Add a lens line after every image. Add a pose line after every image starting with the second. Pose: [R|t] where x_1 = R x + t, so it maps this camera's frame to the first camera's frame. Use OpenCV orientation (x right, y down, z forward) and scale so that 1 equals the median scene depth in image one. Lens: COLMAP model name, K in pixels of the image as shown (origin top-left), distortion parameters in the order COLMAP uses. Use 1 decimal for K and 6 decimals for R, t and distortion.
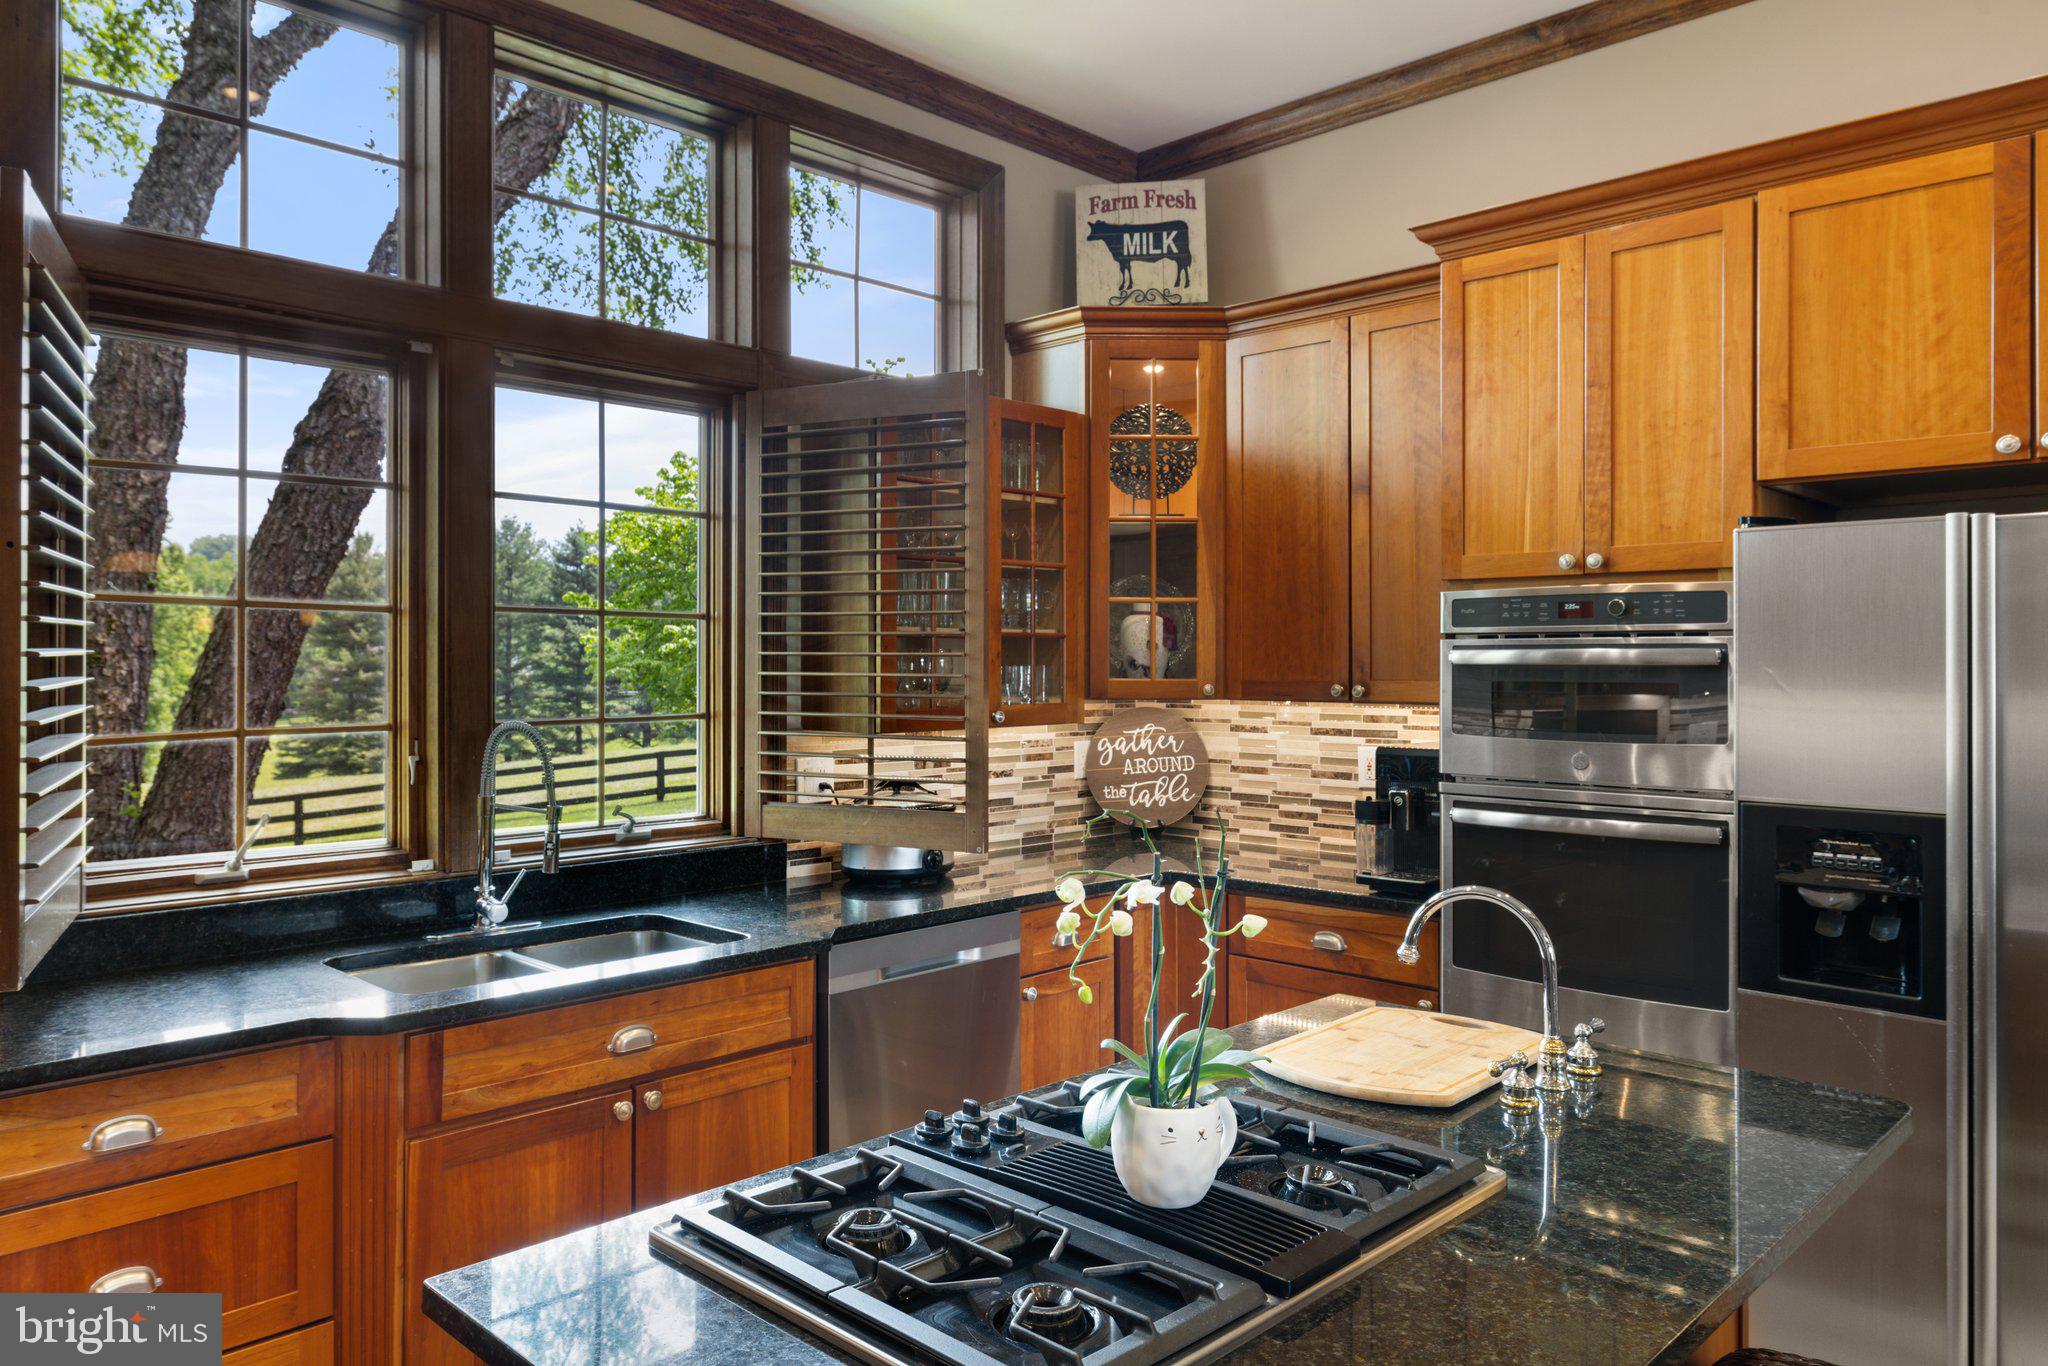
lens RADIAL K [[1387.8, 0, 993.0], [0, 1387.8, 660.5], [0, 0, 1]] dist [-0.003342, -0.002540]
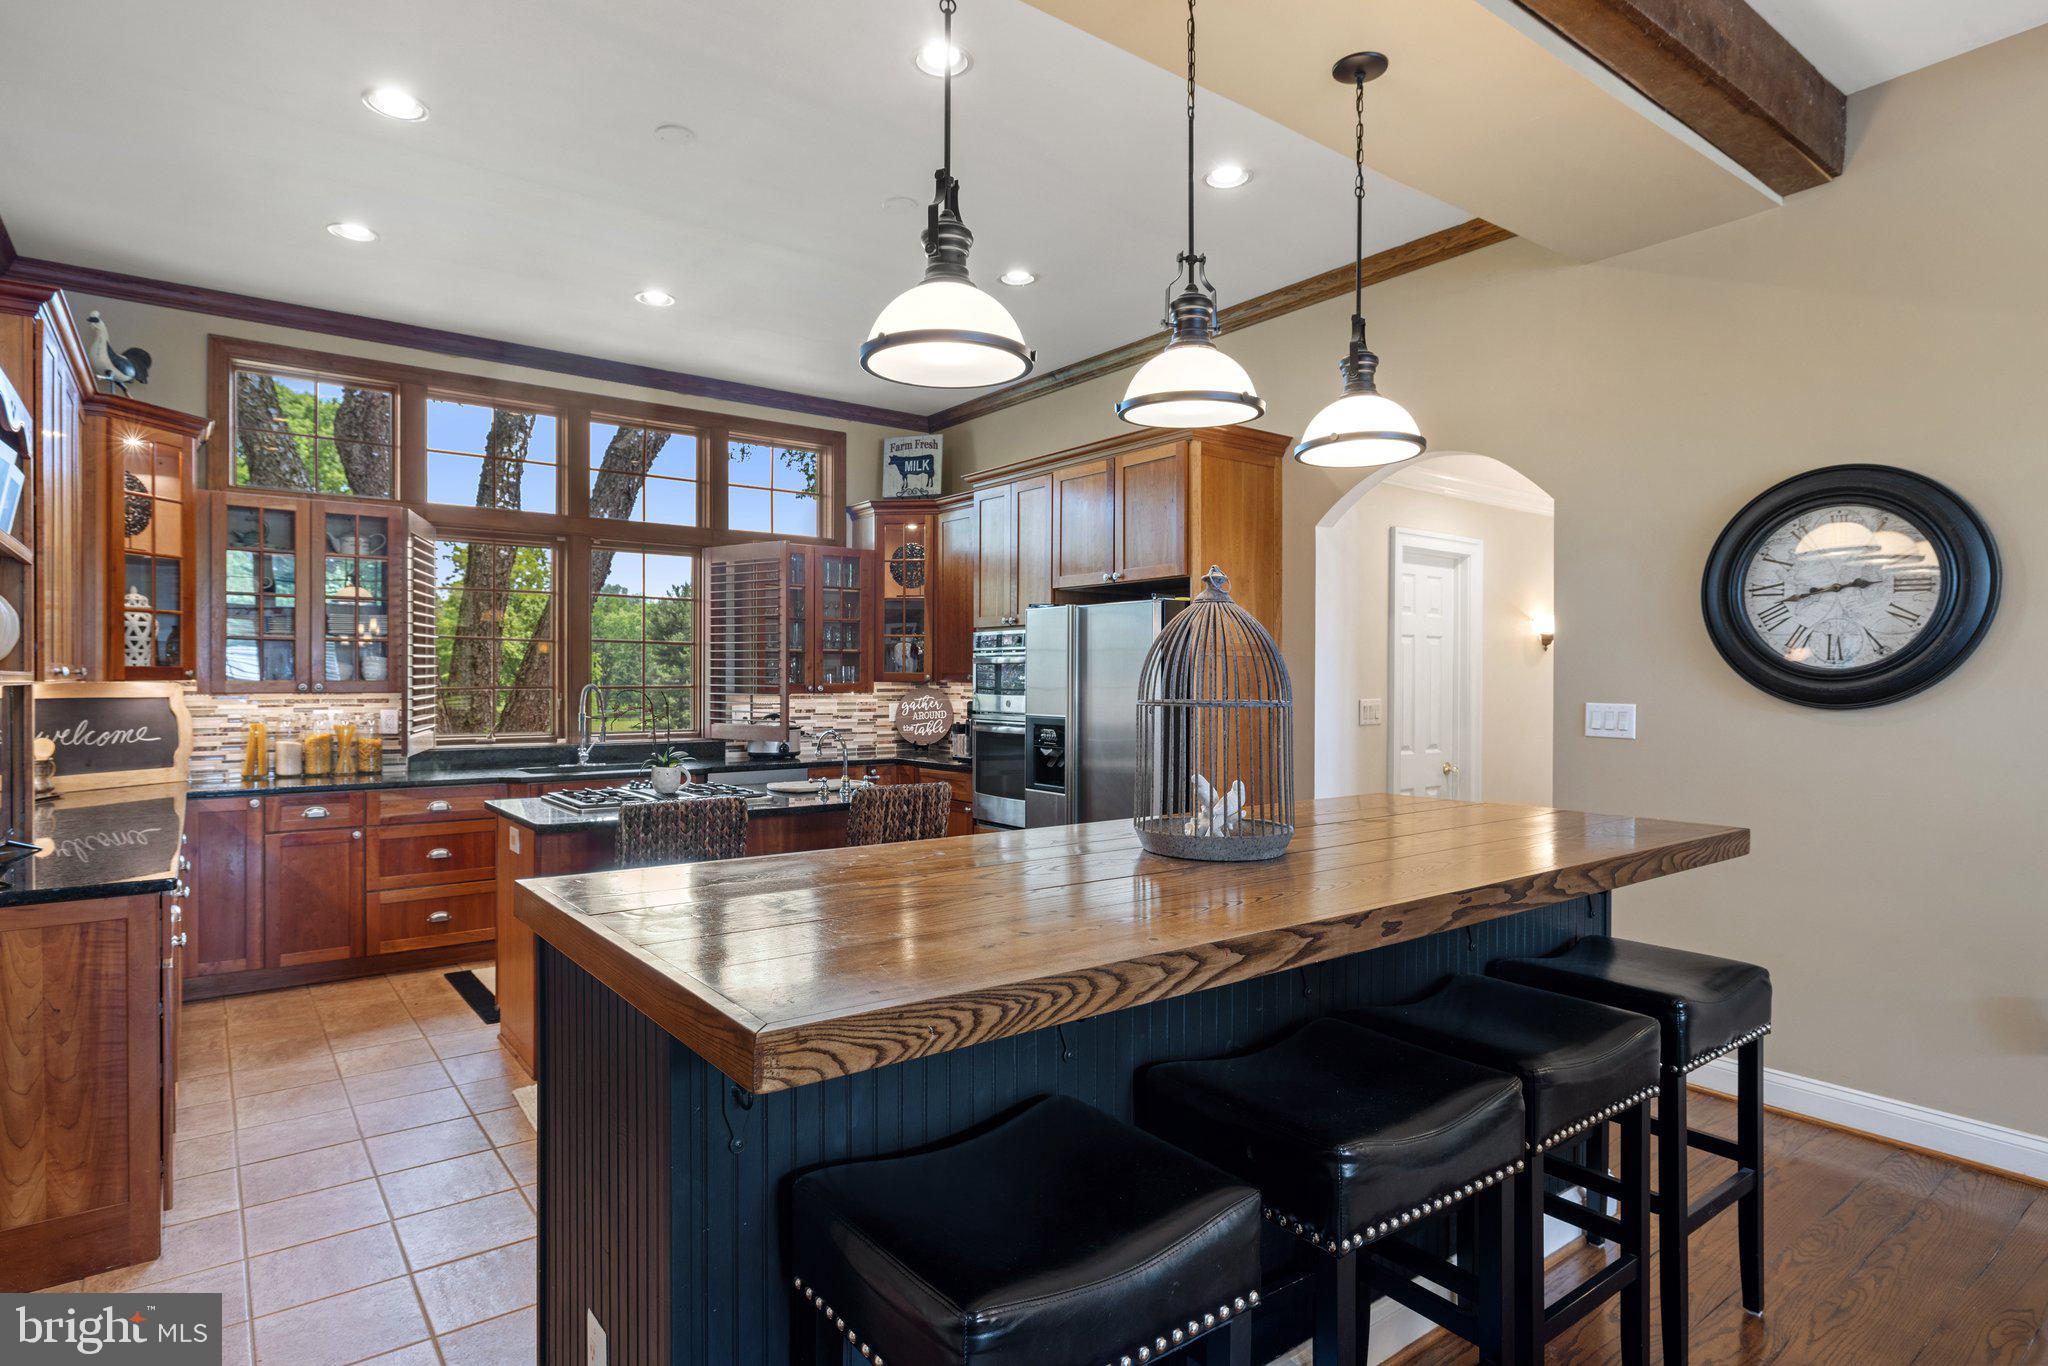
lens RADIAL K [[1083.3, 0, 1008.1], [0, 1083.3, 686.8], [0, 0, 1]] dist [-0.013896, 0.003366]
pose [[0.989257, 0.005258, -0.146093, 0.639003], [-0.003945, 0.999949, 0.009277, 0.023777], [0.146135, -0.008601, 0.989227, -0.785389]]
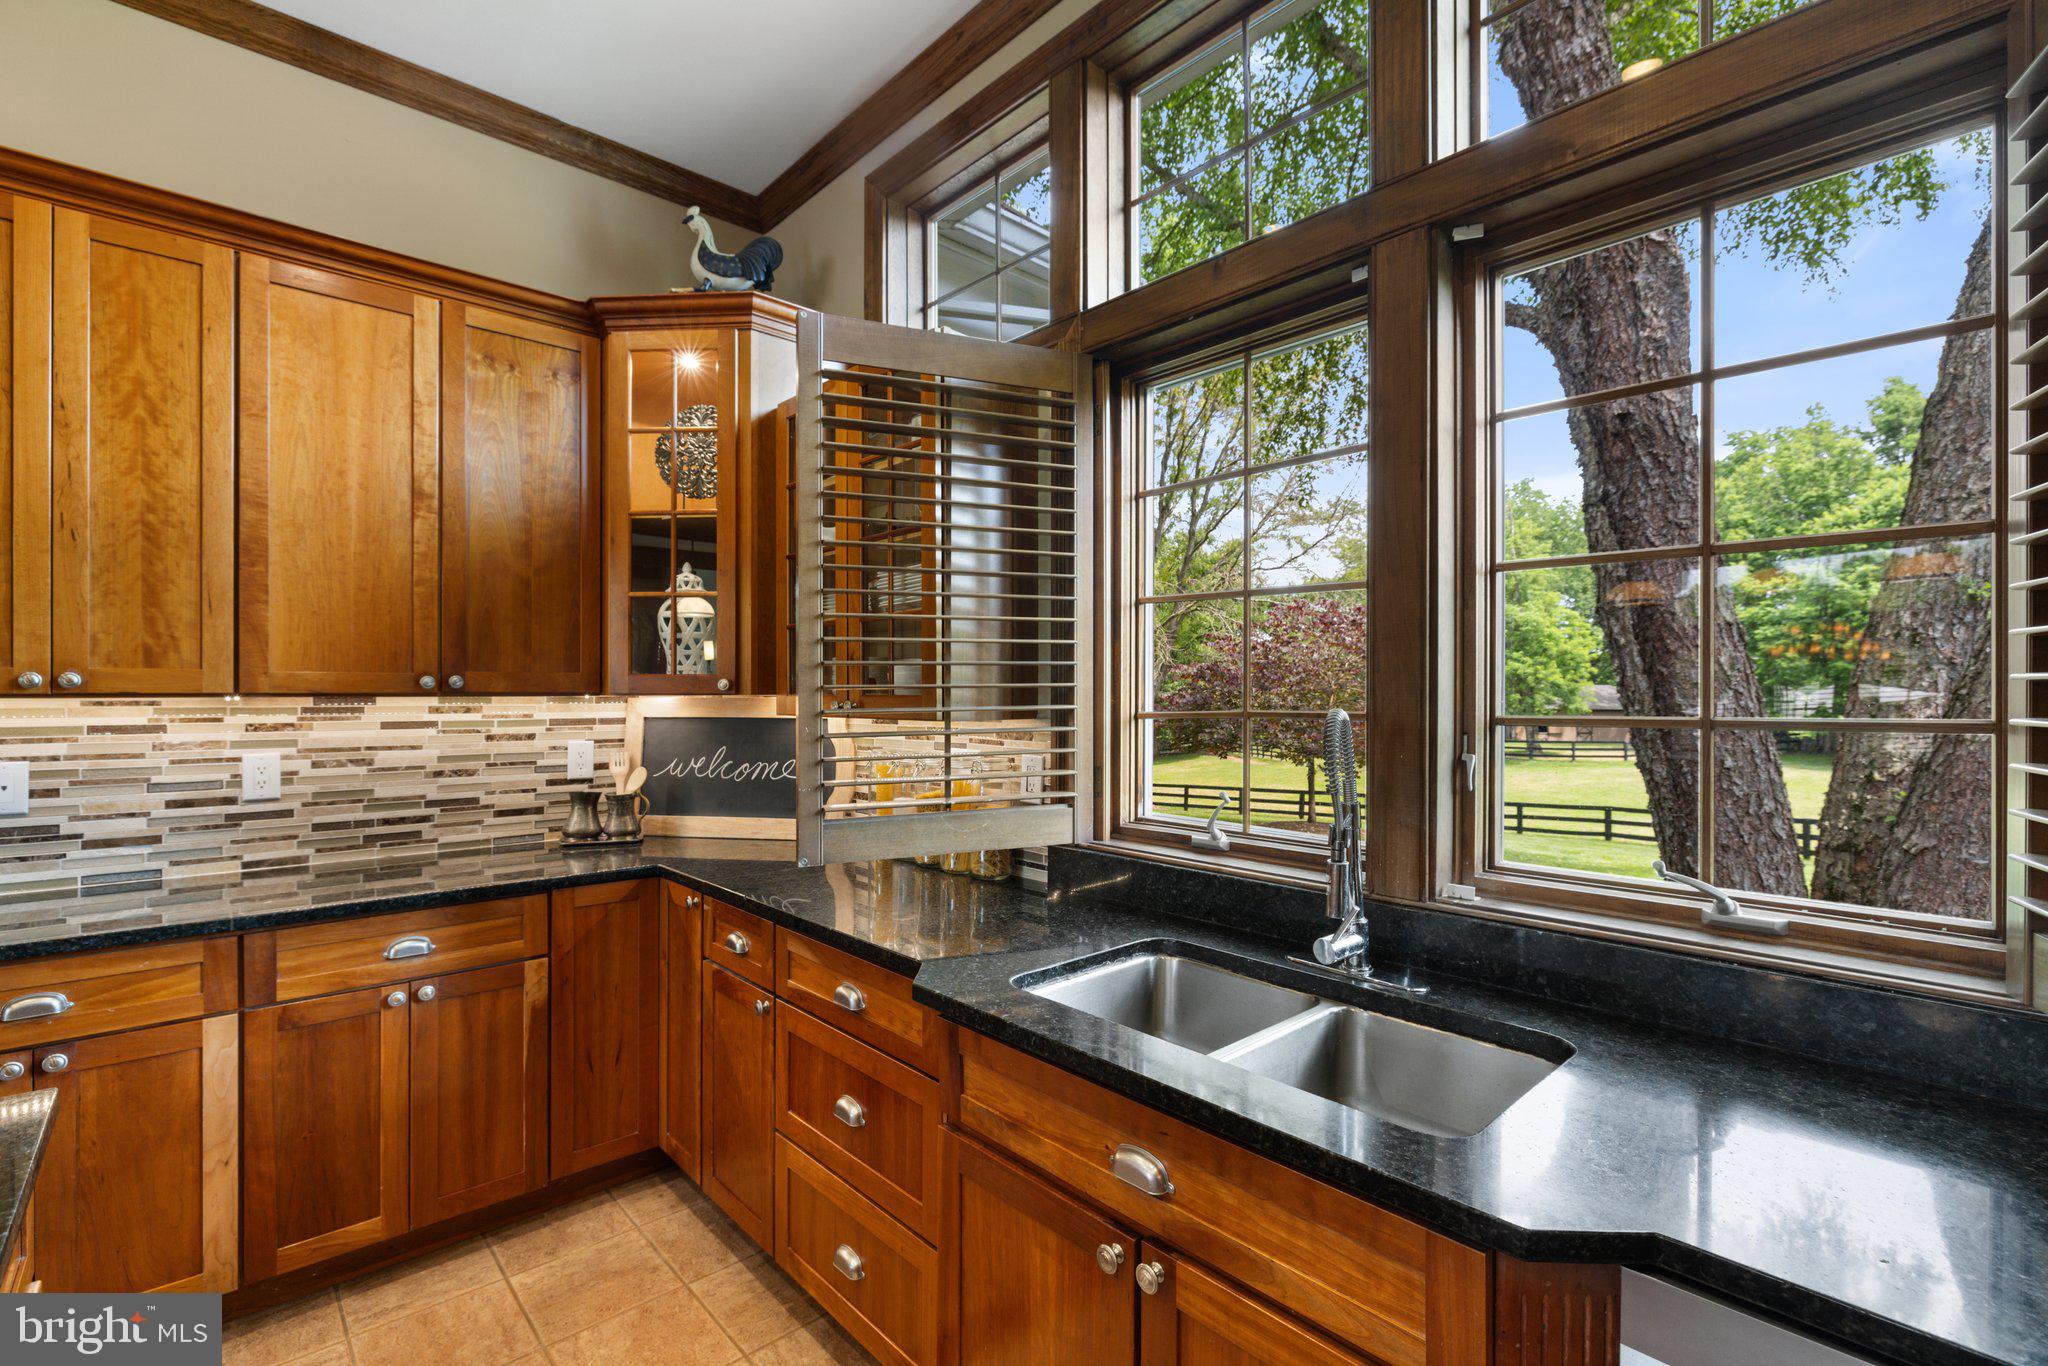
lens RADIAL K [[912.9, 0, 1003.4], [0, 912.9, 691.7], [0, 0, 1]] dist [-0.011038, 0.002902]
pose [[-0.057050, -0.000952, -0.998371, 0.148354], [-0.000281, 1.000000, -0.000938, 0.030816], [0.998371, 0.000228, -0.057050, 0.743590]]
